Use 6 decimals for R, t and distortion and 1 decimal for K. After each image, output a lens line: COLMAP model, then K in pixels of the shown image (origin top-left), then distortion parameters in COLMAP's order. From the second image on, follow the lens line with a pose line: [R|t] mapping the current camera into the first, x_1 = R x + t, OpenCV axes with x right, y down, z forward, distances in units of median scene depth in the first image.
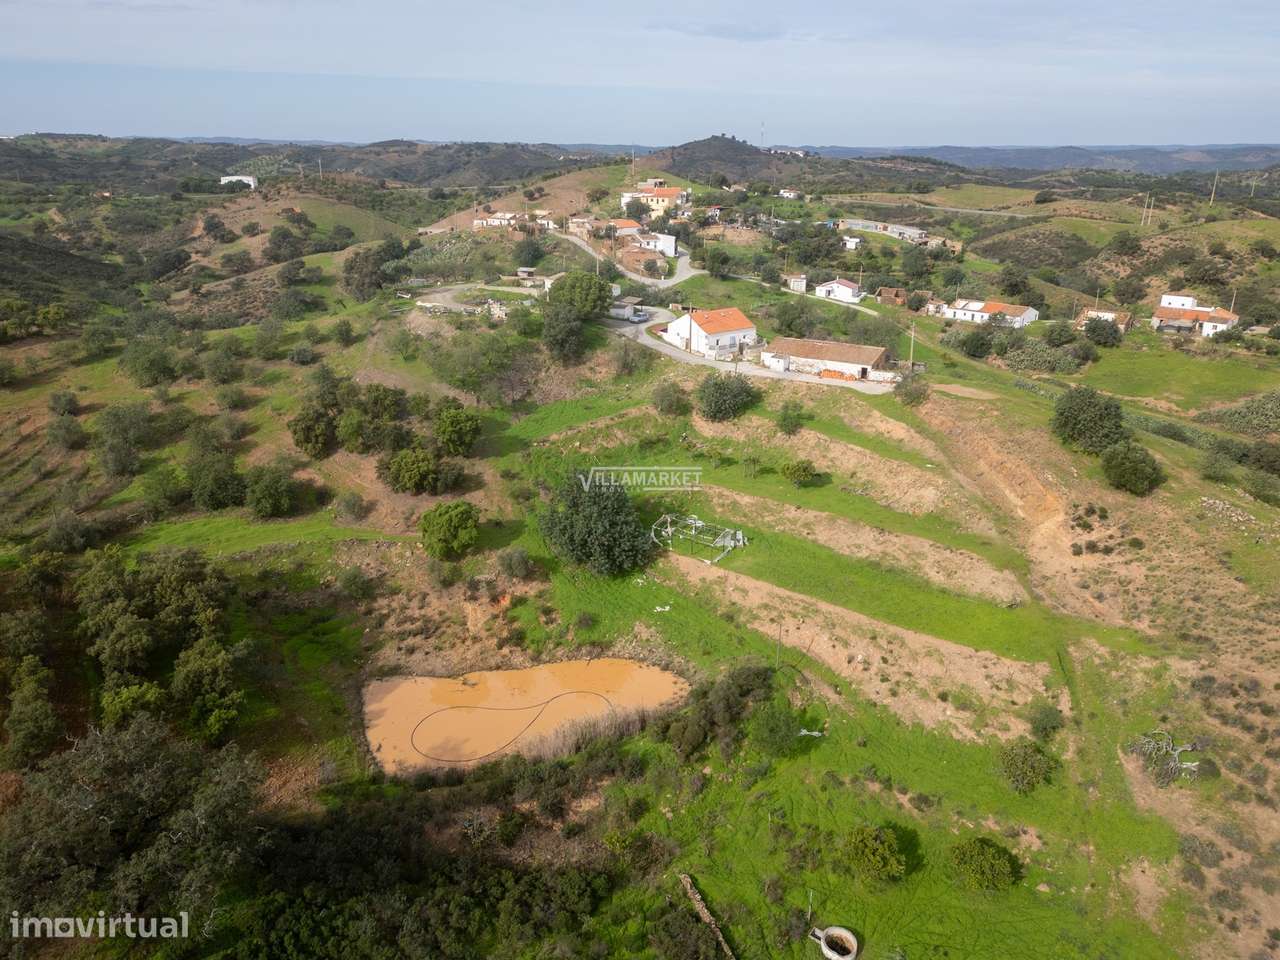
lens RADIAL K [[904.0, 0, 640.0], [0, 904.0, 480.0], [0, 0, 1]] dist [0.070919, -0.064889]
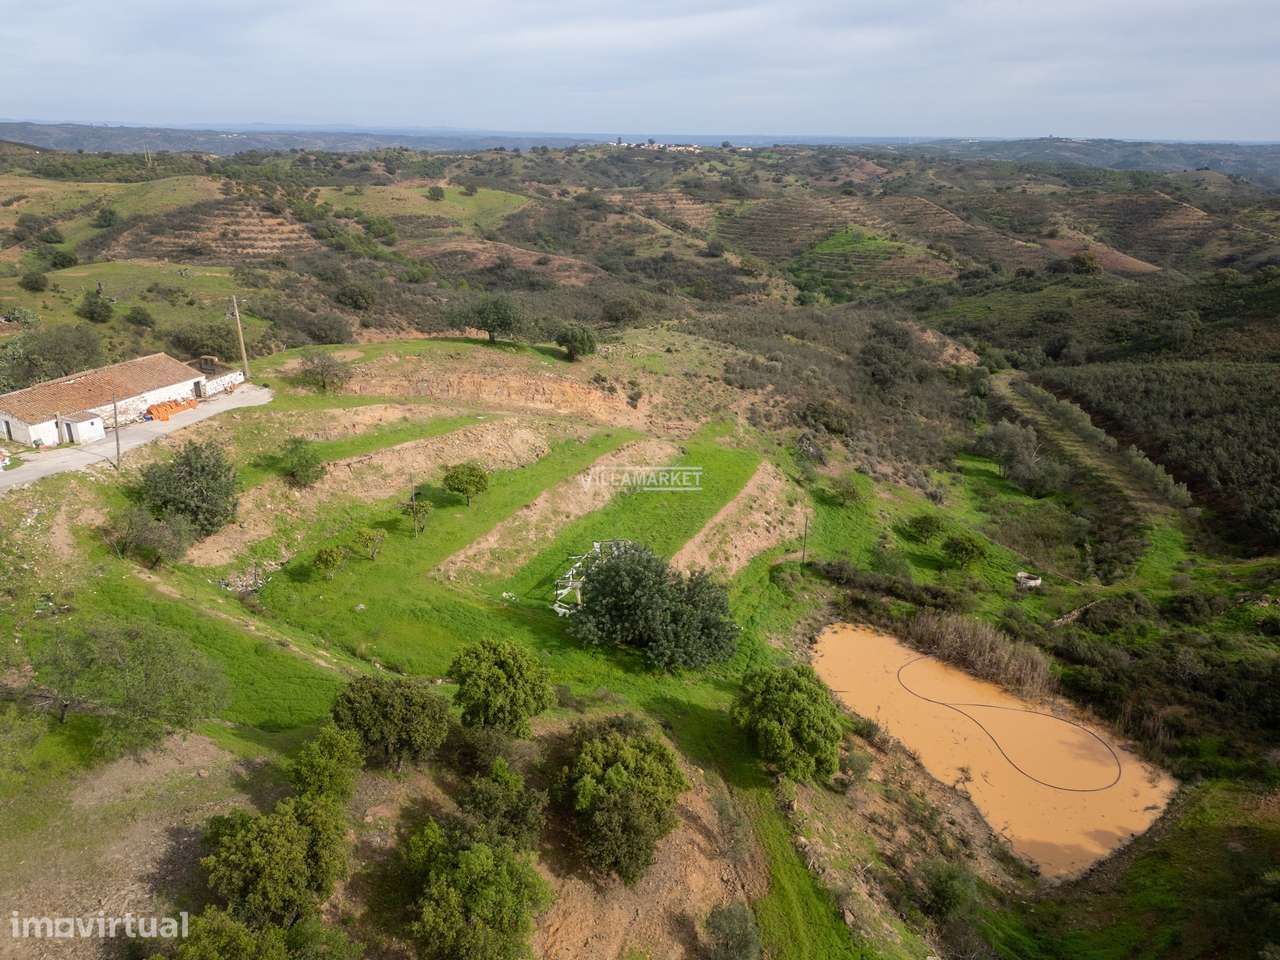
lens RADIAL K [[904.0, 0, 640.0], [0, 904.0, 480.0], [0, 0, 1]] dist [0.070919, -0.064889]
pose [[-0.253024, -0.345717, 0.903581, -0.636975], [0.318157, 0.852290, 0.415184, -0.327082], [-0.913649, 0.392532, -0.105657, 1.112799]]
